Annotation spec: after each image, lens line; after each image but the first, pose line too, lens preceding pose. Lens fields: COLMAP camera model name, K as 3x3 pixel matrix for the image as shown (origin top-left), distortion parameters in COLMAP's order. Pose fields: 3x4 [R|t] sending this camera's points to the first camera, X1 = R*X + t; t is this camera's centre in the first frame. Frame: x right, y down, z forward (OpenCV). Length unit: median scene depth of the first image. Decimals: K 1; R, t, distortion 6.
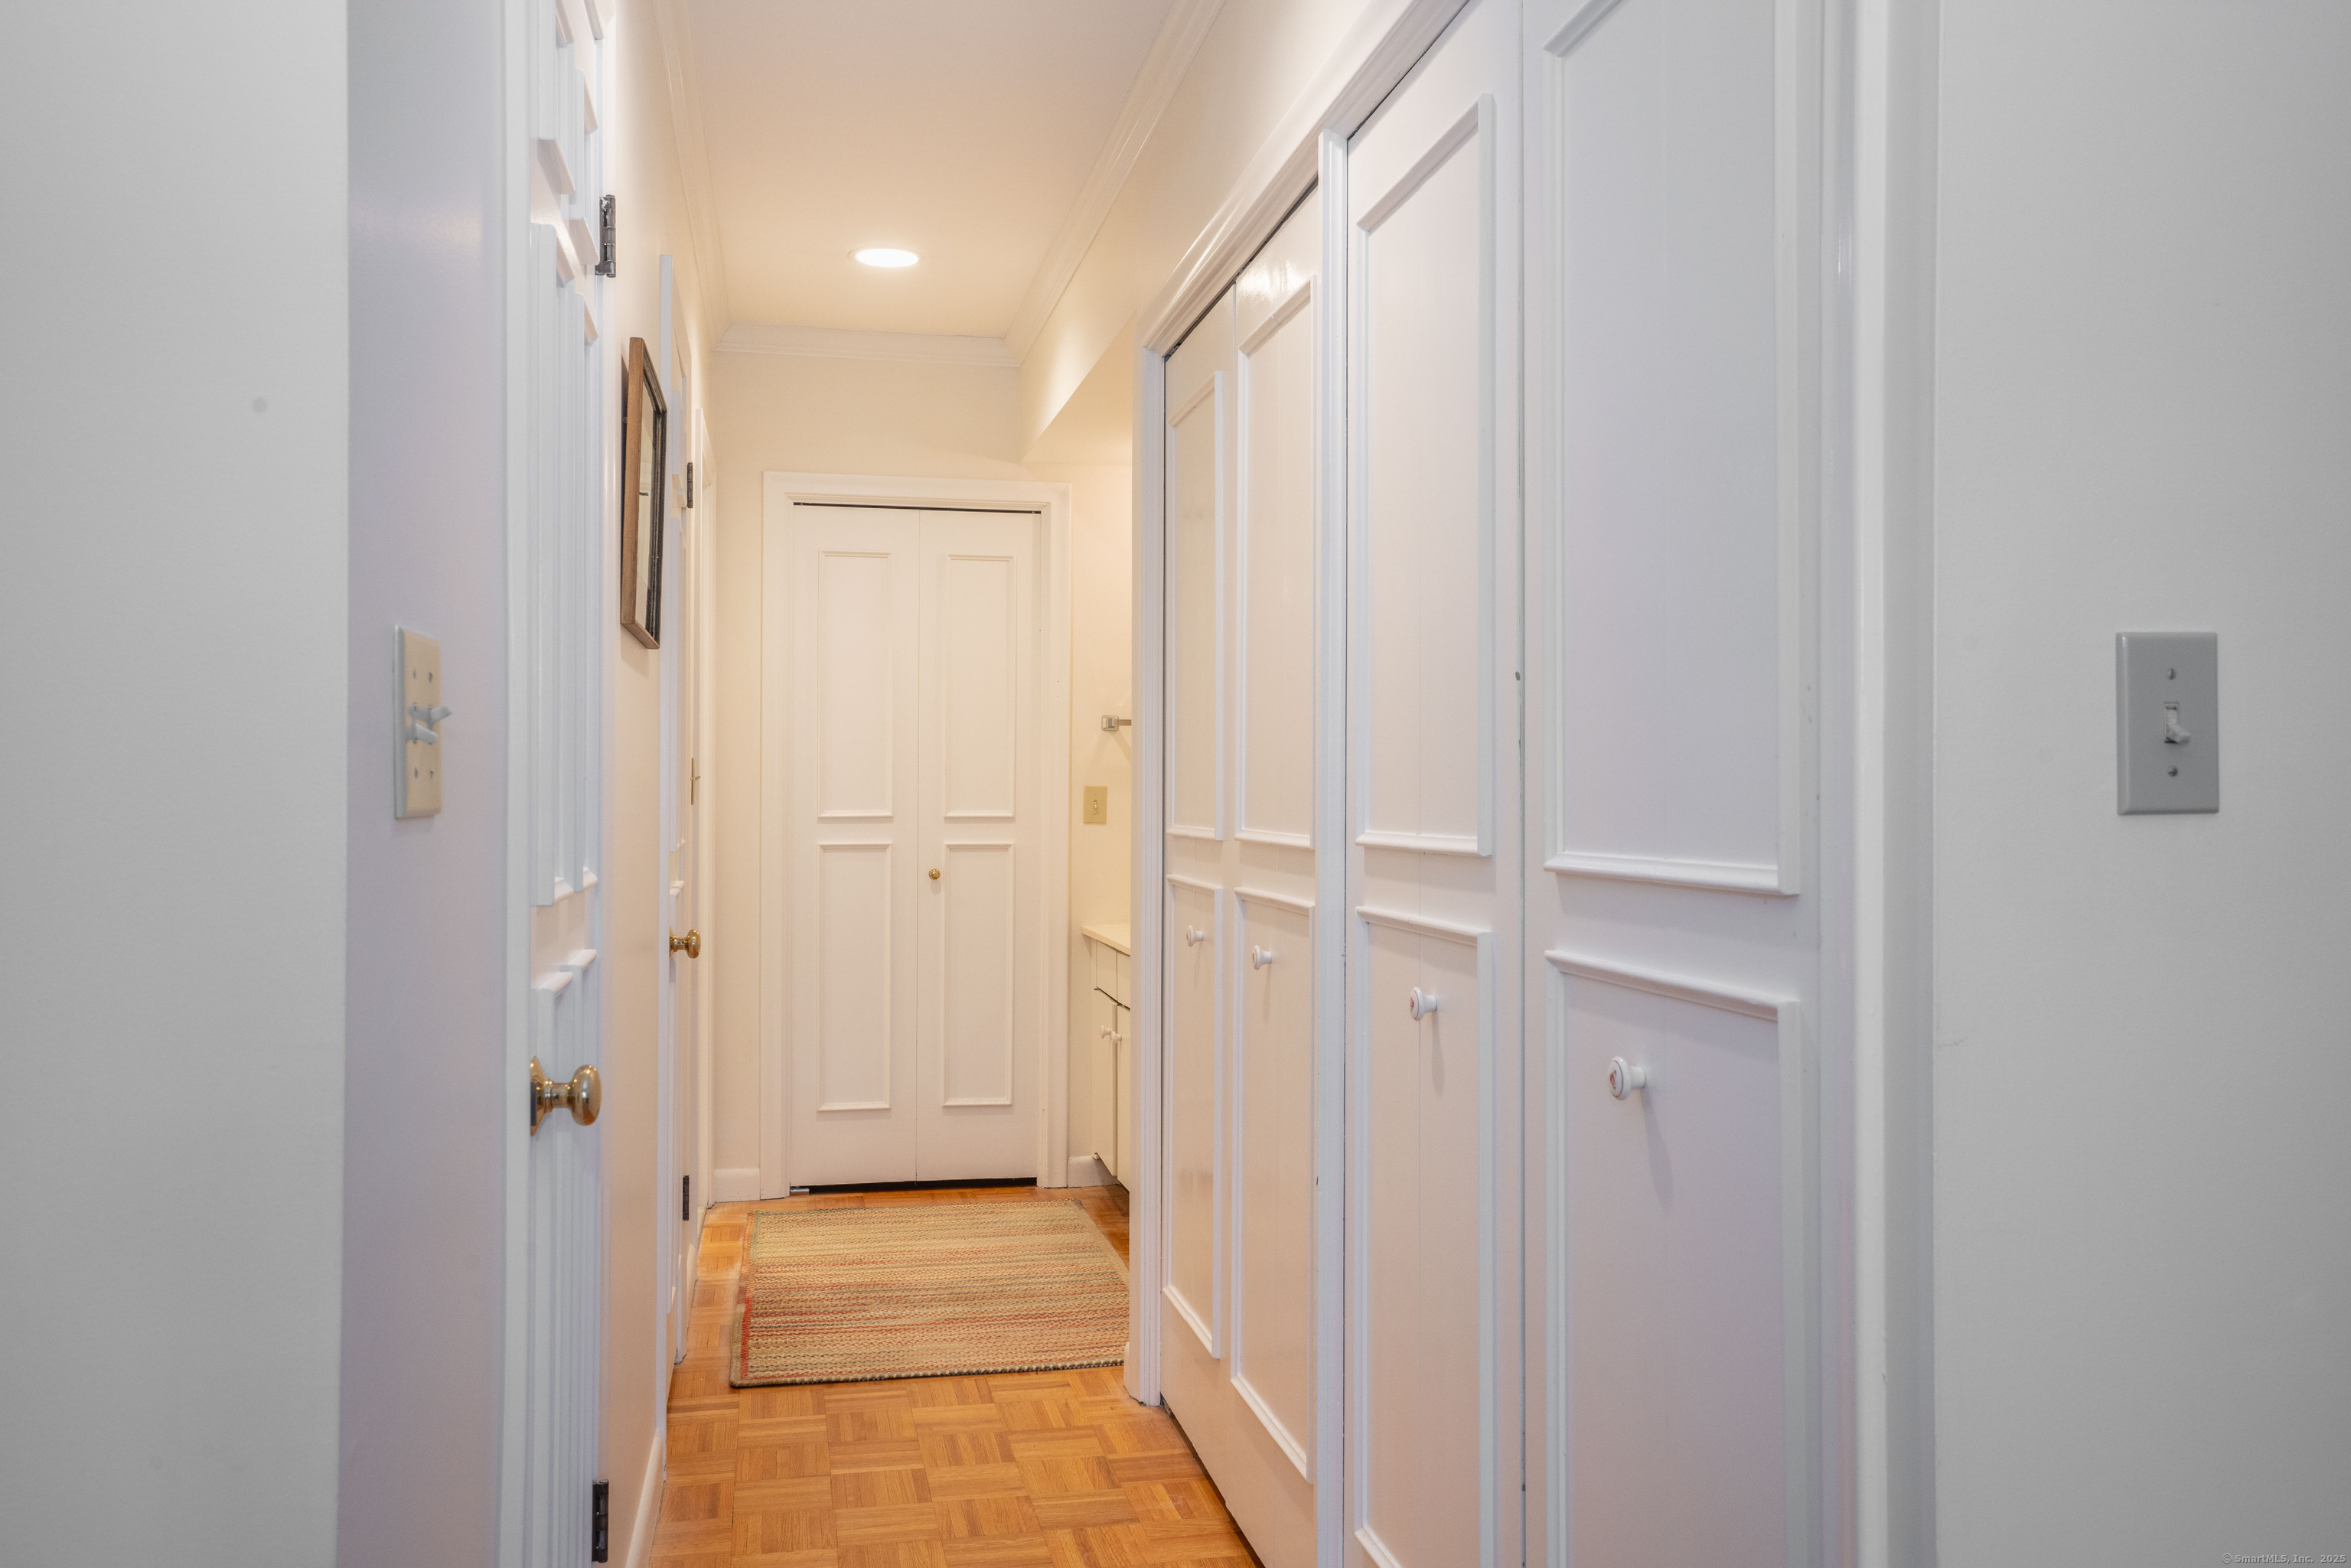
lens RADIAL K [[1950.6, 0, 1175.5], [0, 1950.6, 784.0], [0, 0, 1]] dist [0.001751, -0.000257]
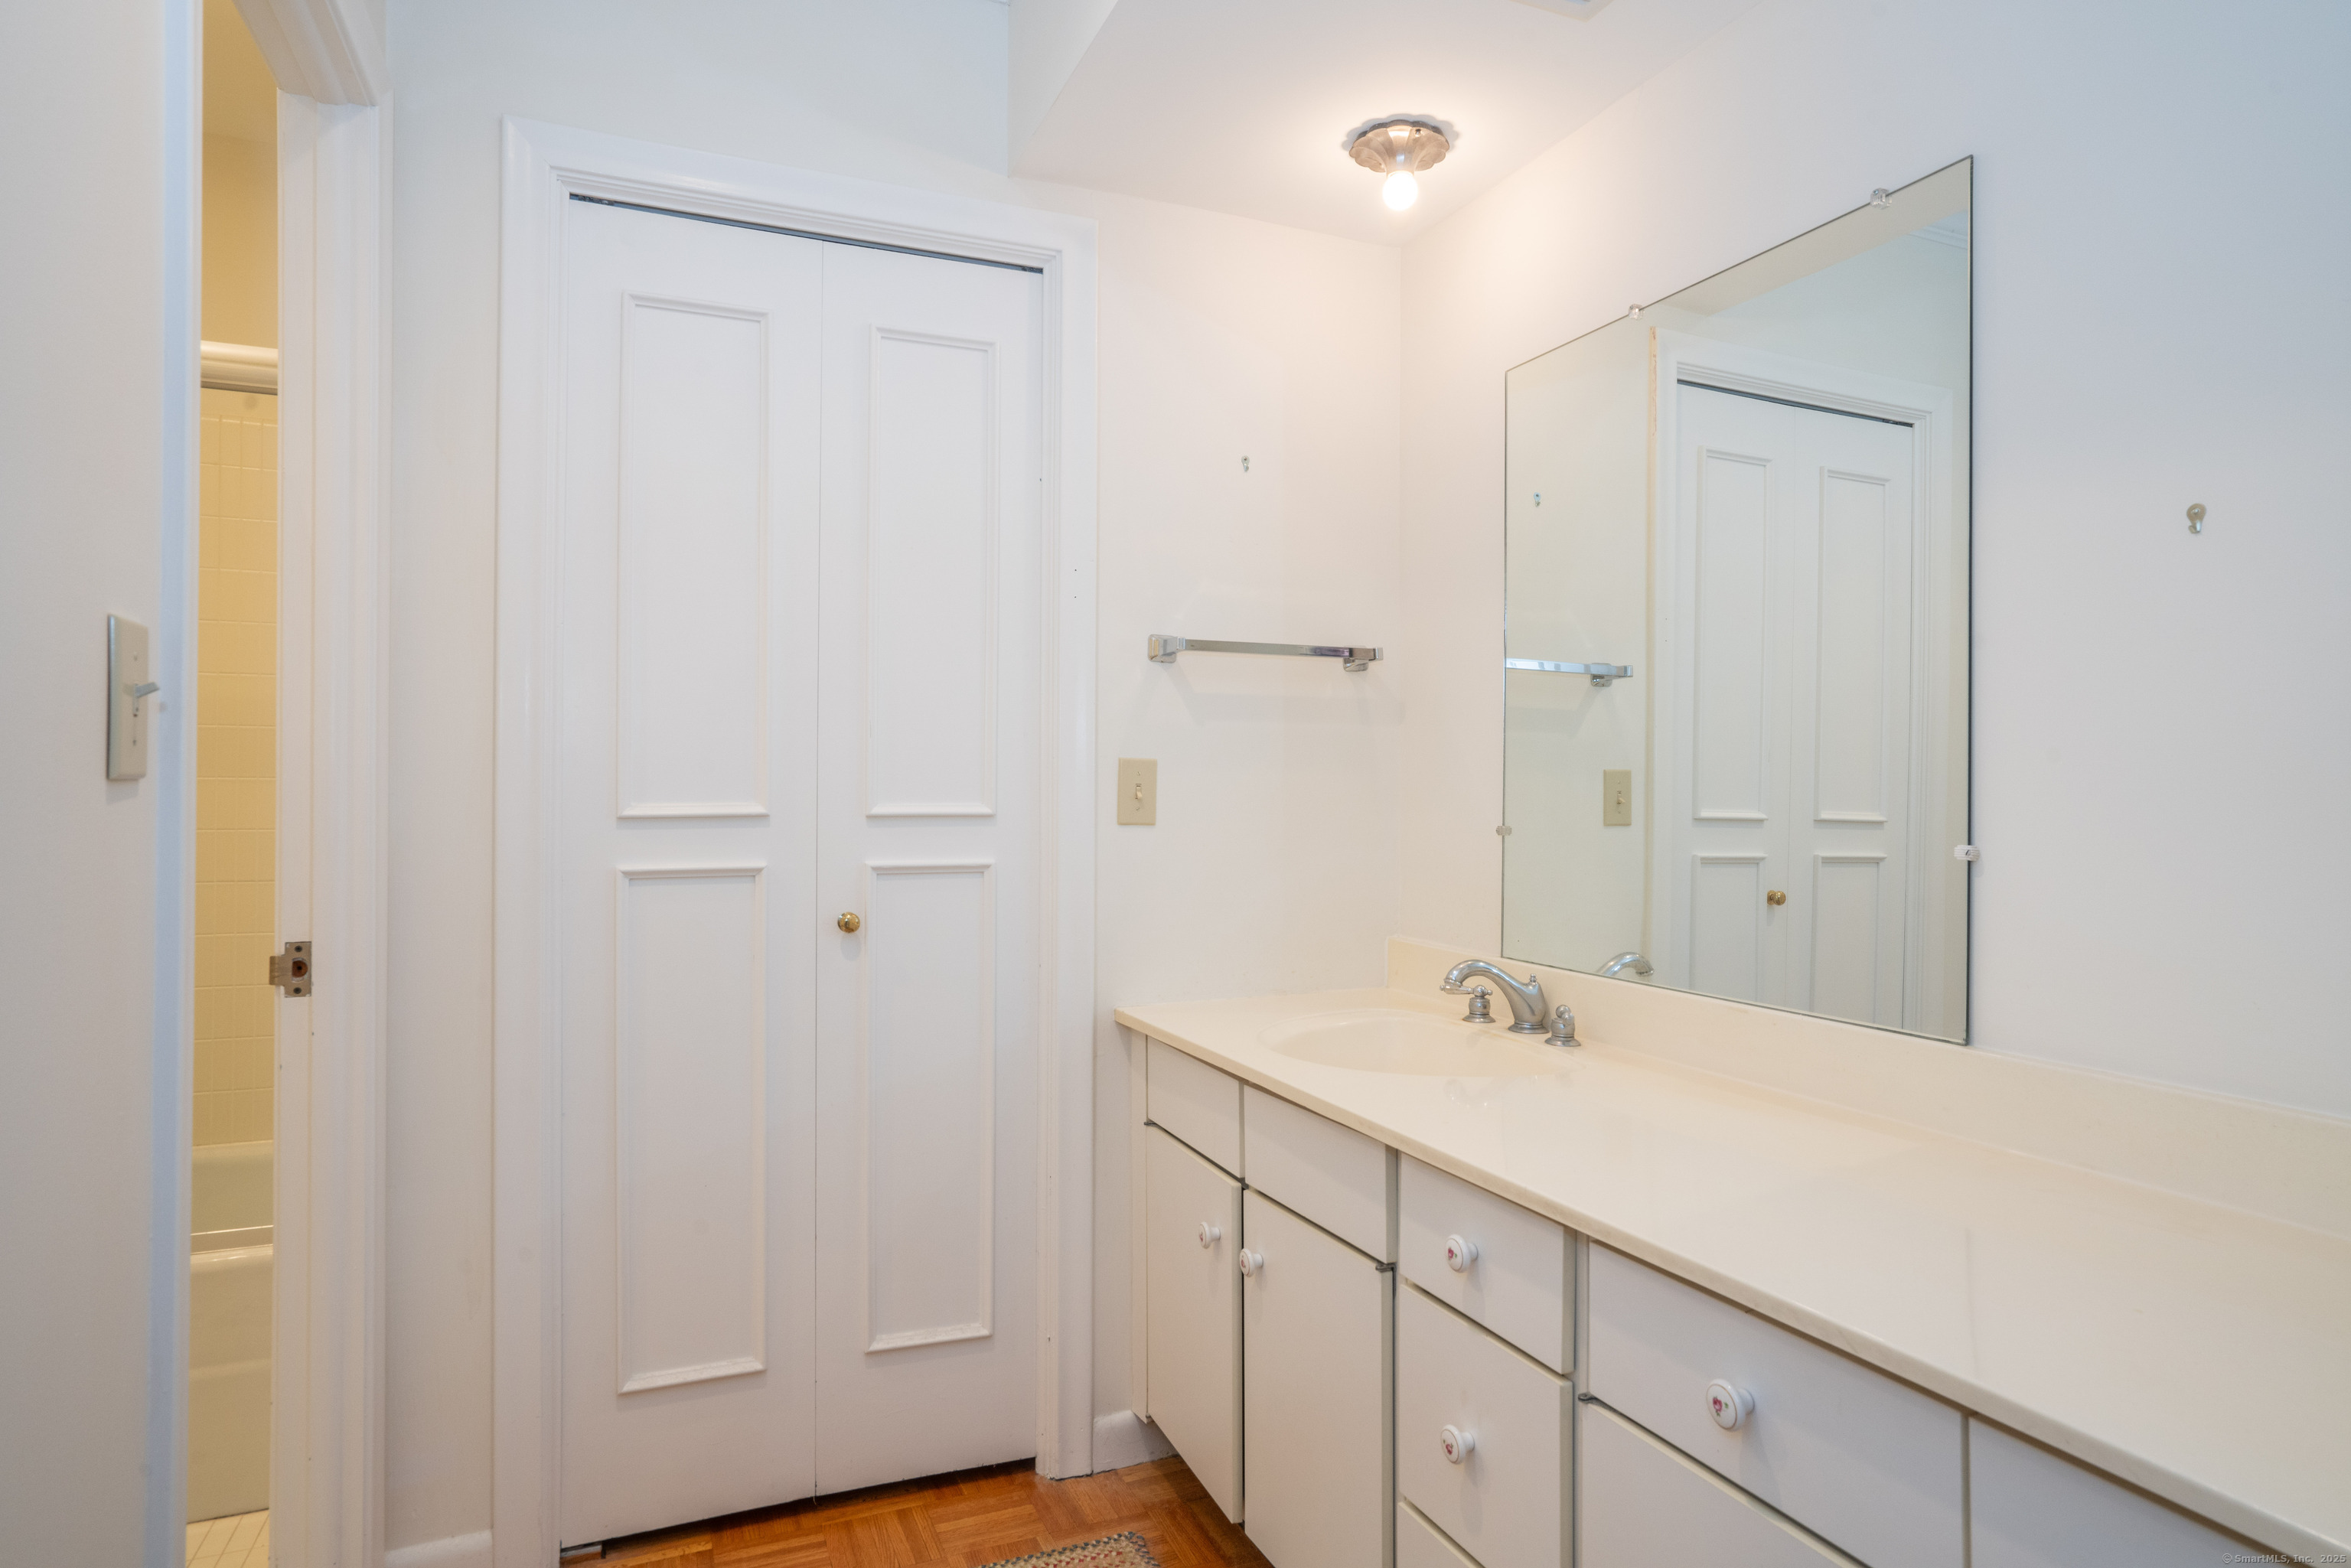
lens RADIAL K [[1367.4, 0, 1175.5], [0, 1367.4, 784.0], [0, 0, 1]] dist [-0.002673, 0.000528]
pose [[0.962794, 0.004262, 0.270201, -0.139065], [-0.009192, 0.999814, 0.016983, 0.001323], [-0.270079, -0.018835, 0.962654, 0.614764]]
